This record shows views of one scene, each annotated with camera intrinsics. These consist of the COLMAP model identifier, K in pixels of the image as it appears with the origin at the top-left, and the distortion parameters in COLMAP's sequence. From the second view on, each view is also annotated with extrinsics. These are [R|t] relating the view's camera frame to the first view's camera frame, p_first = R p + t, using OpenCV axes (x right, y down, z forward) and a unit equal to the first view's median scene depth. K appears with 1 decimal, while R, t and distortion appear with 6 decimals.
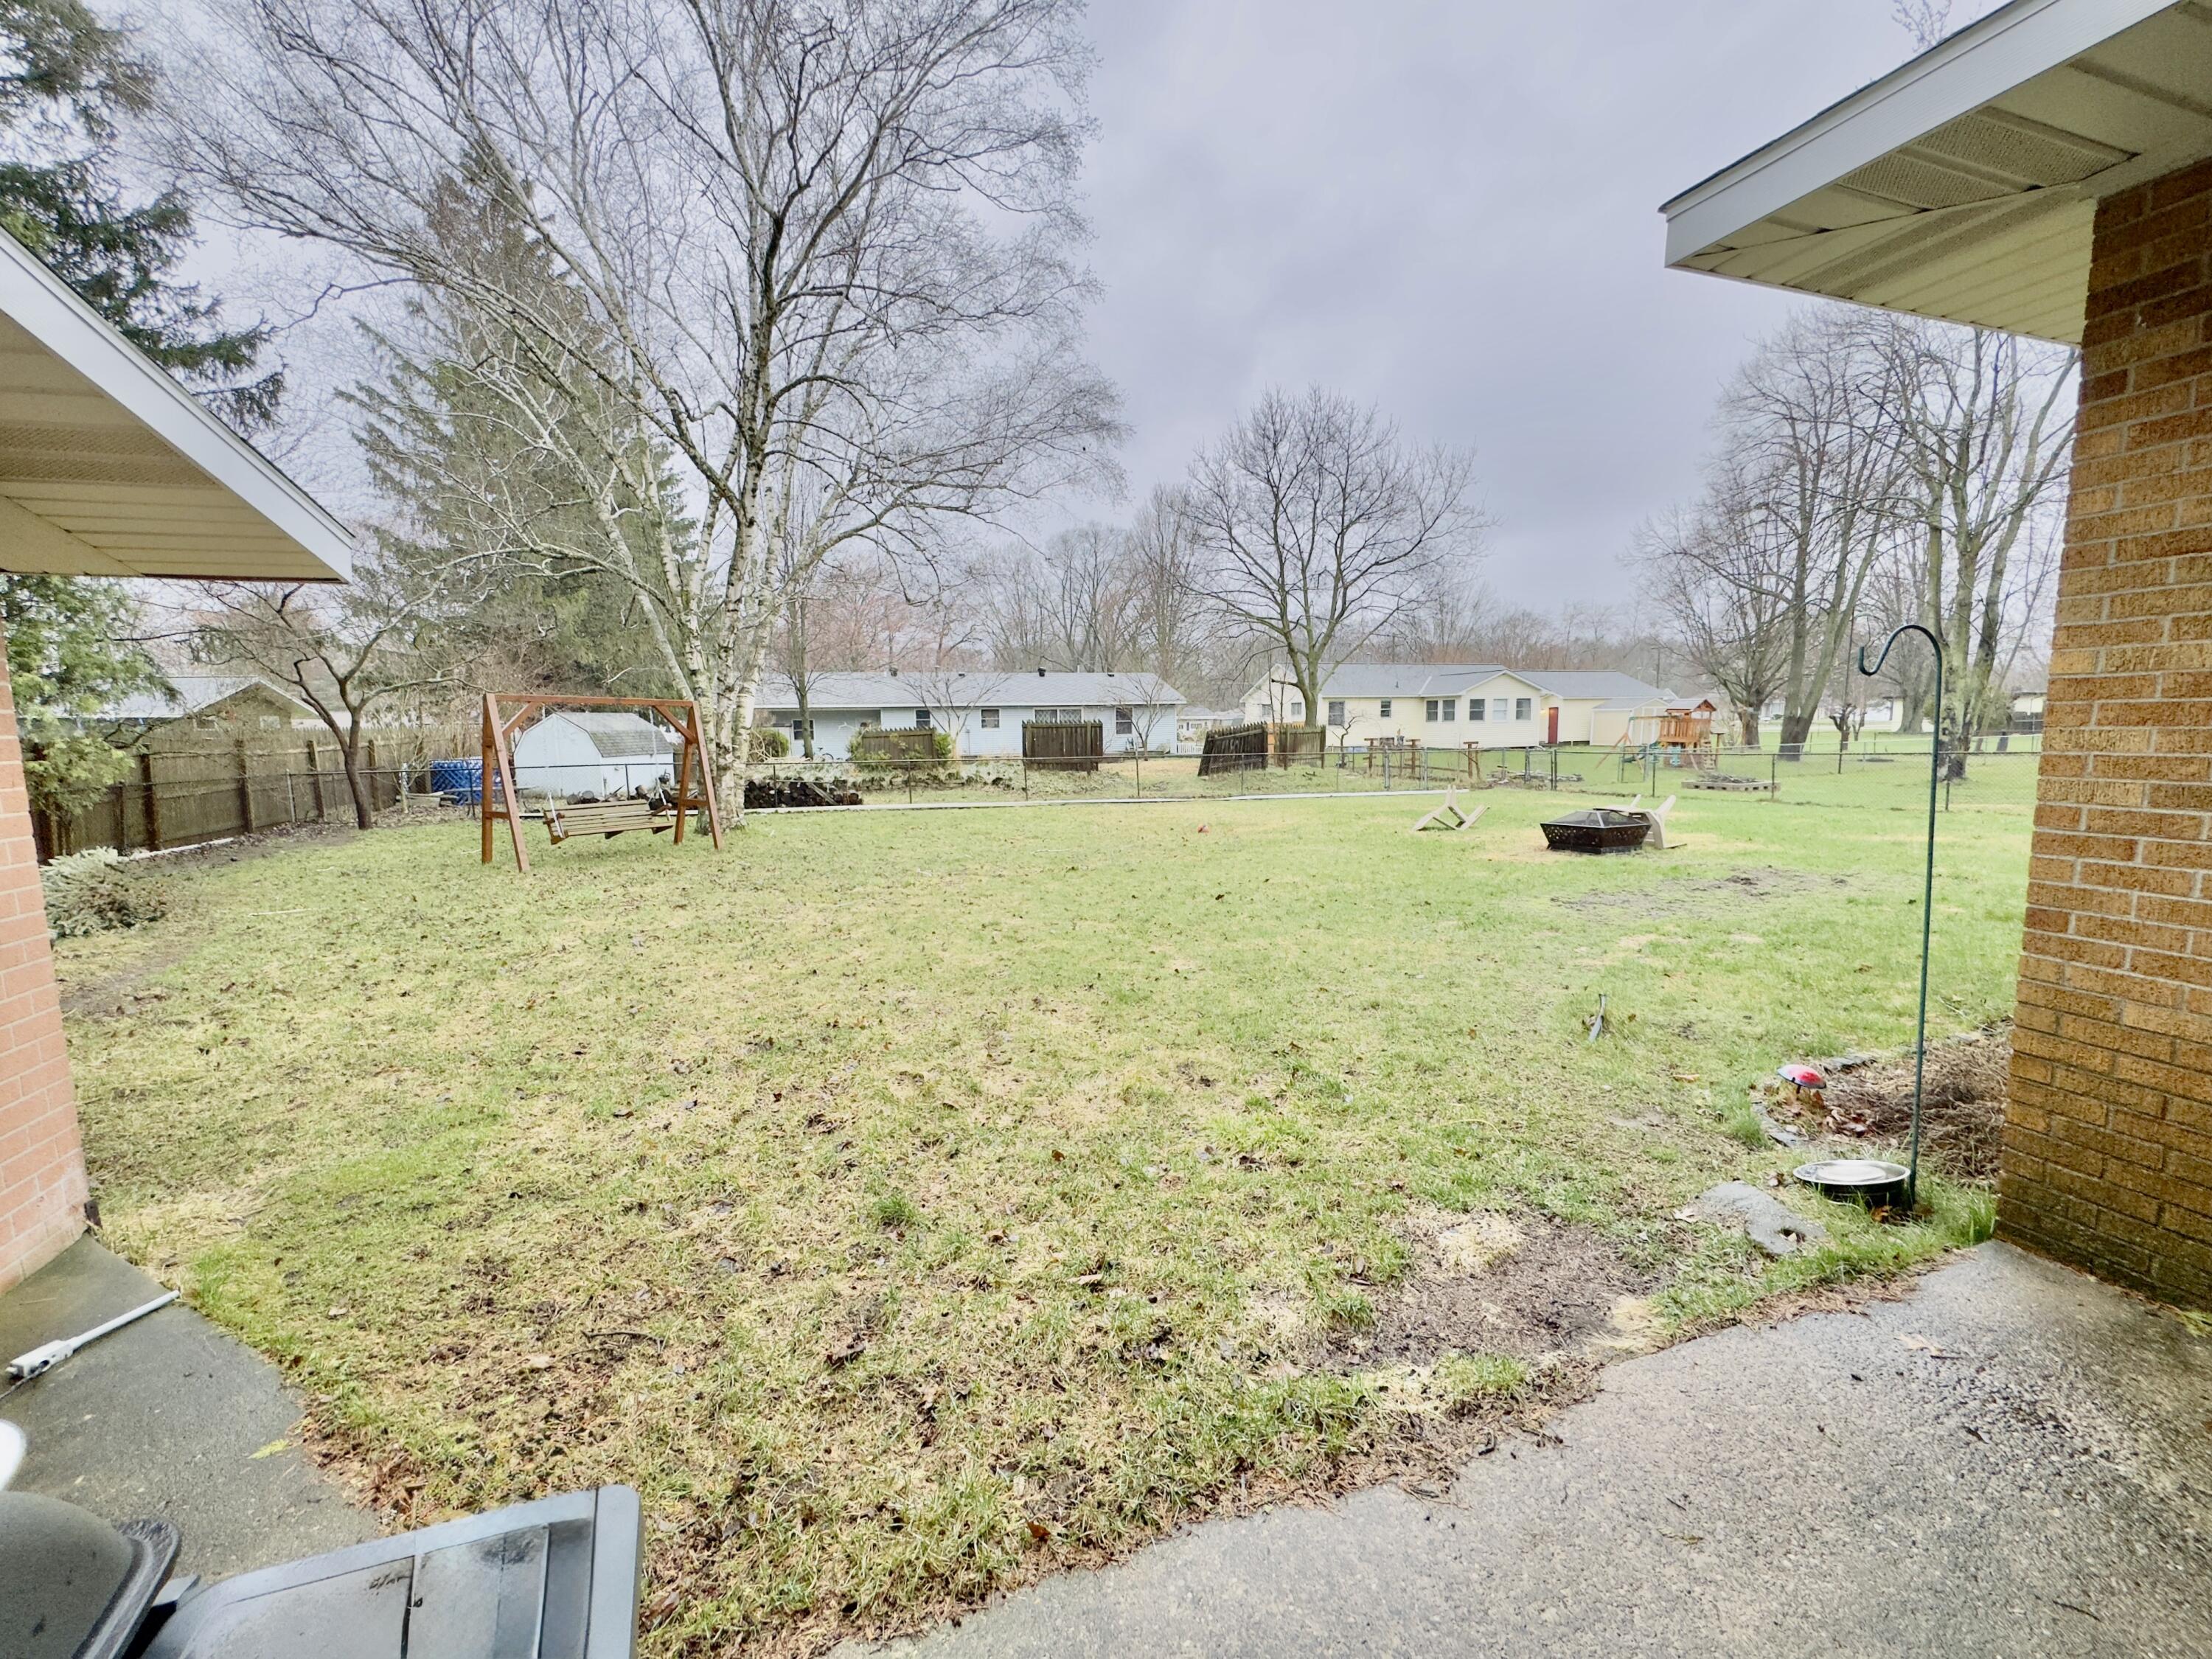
lens RADIAL K [[886.1, 0, 1115.9], [0, 886.1, 826.4], [0, 0, 1]] dist [-0.002210, 0.000446]
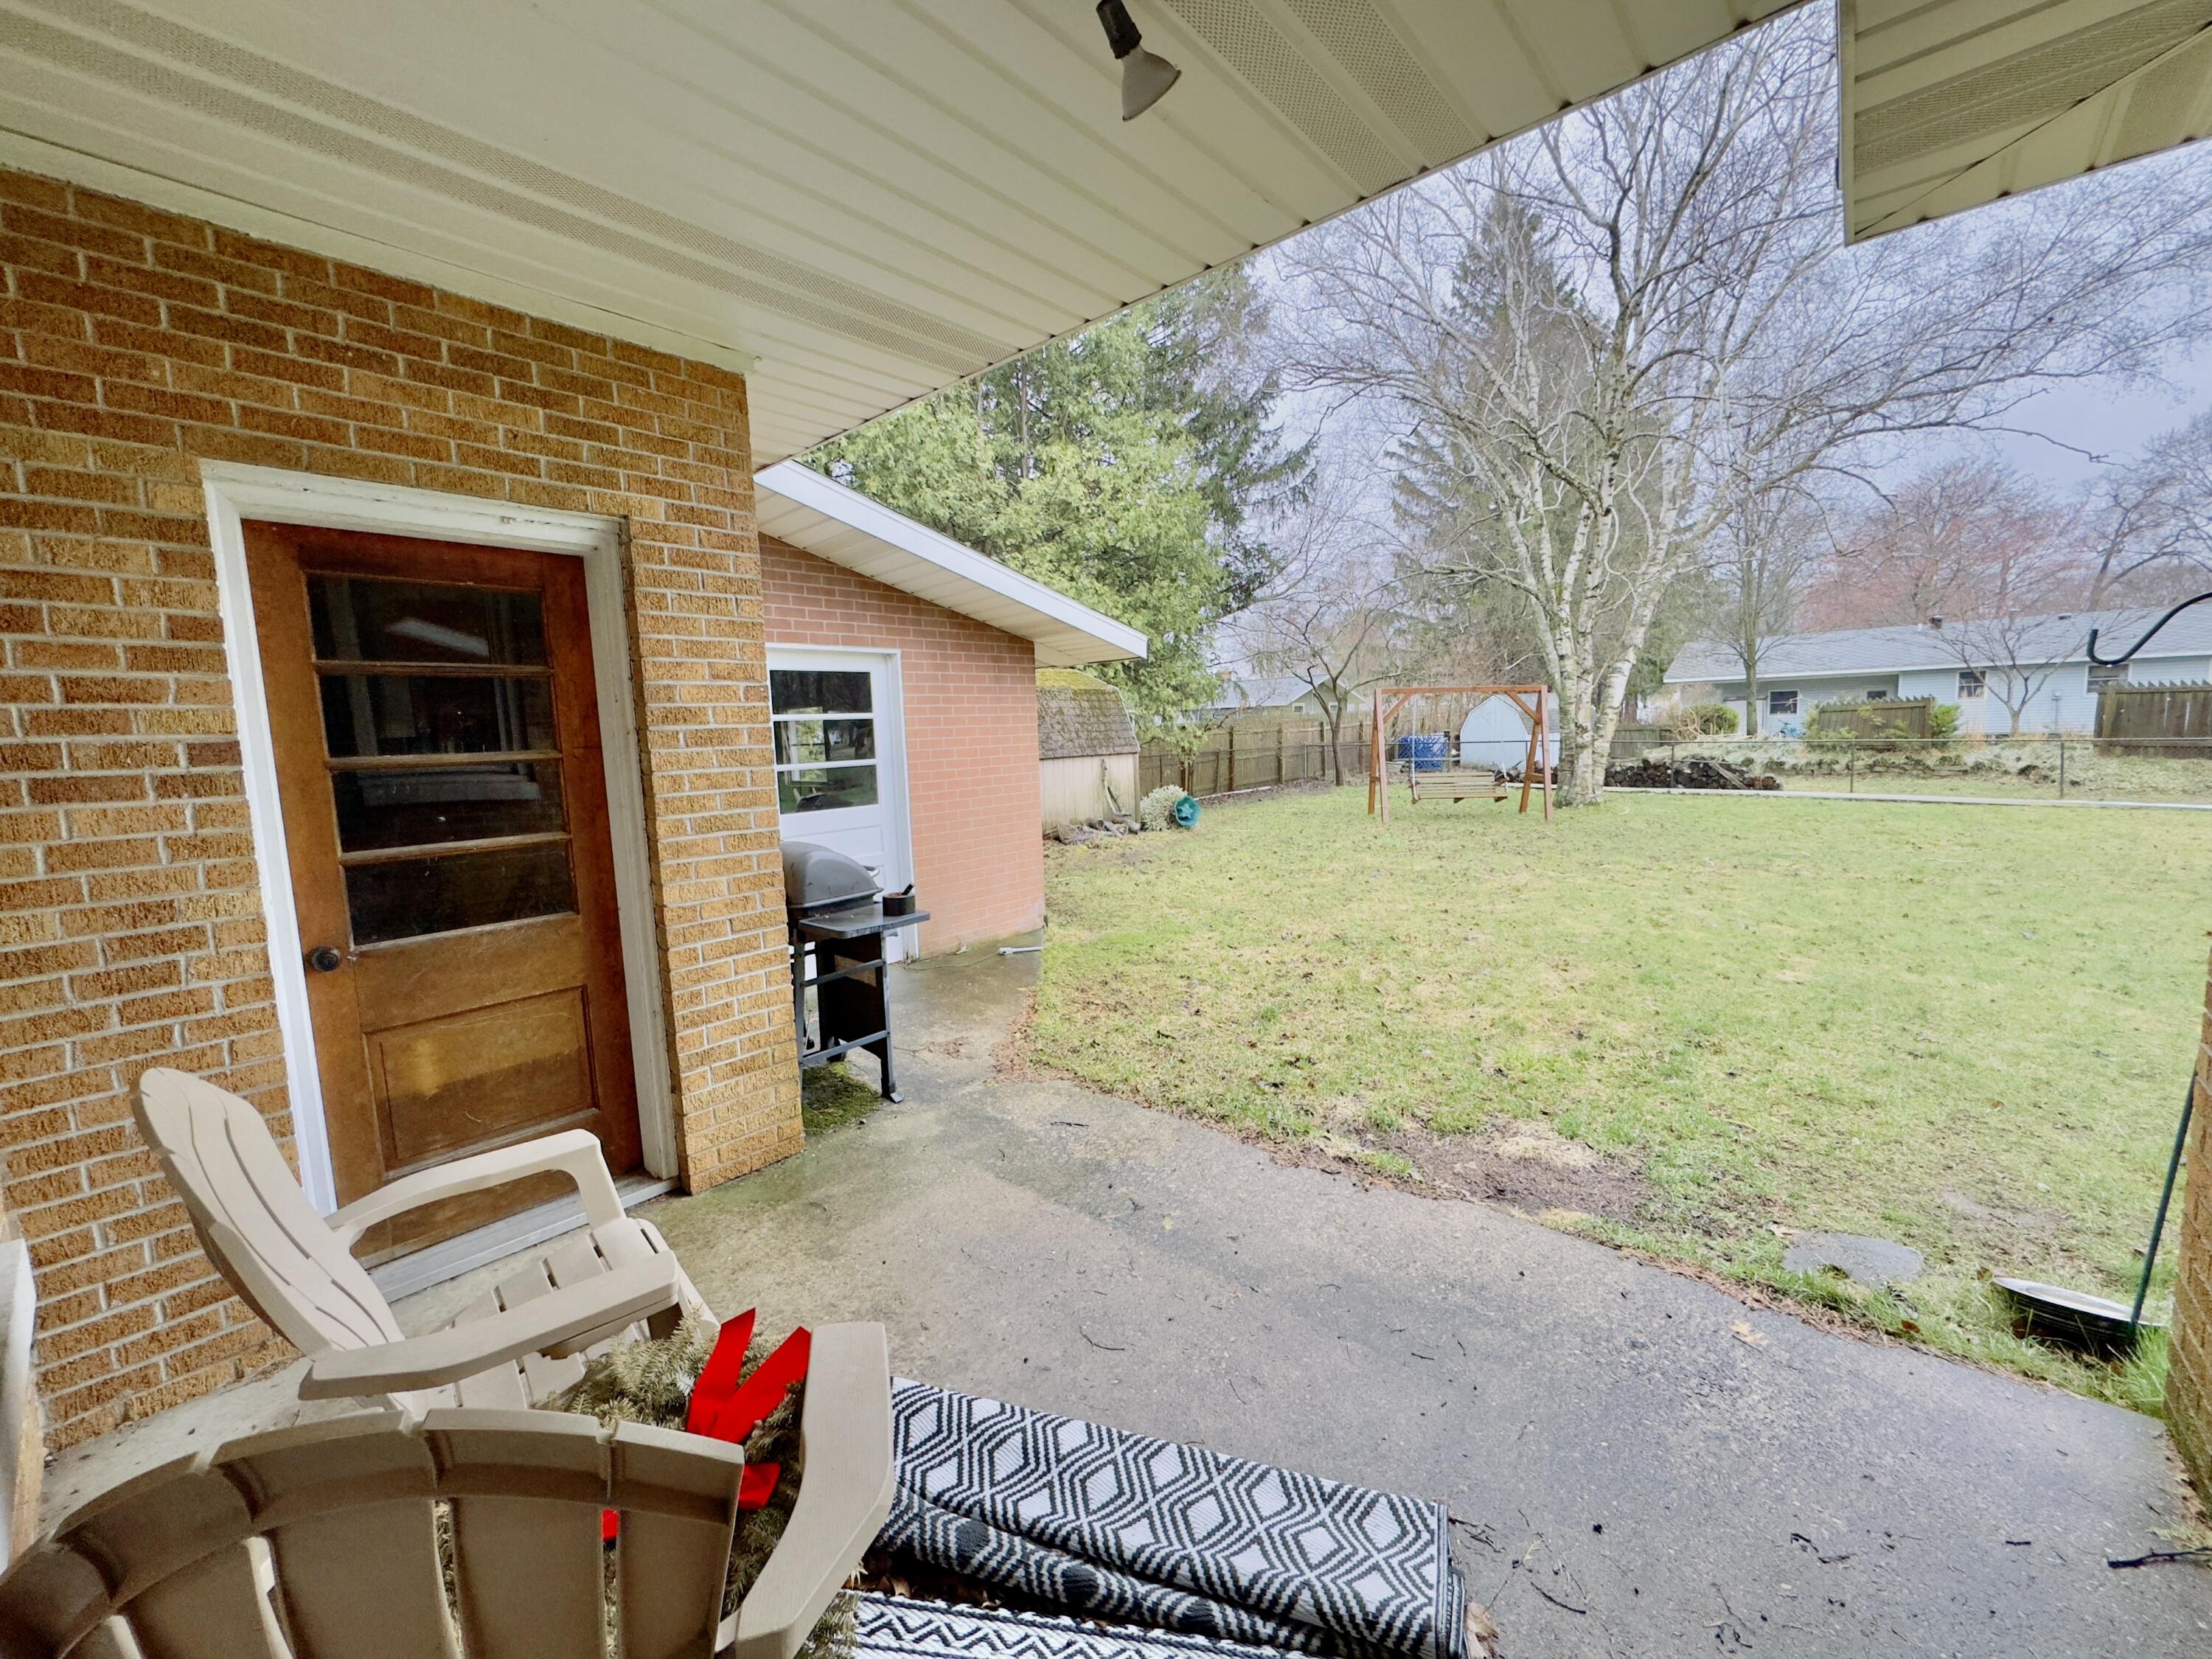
lens RADIAL K [[886.1, 0, 1100.2], [0, 886.1, 834.9], [0, 0, 1]] dist [-0.002210, 0.000446]
pose [[0.498721, 0.103213, -0.860595, 0.201253], [-0.070035, 0.994437, 0.078680, -0.003785], [0.863928, 0.021032, 0.503175, -0.028979]]
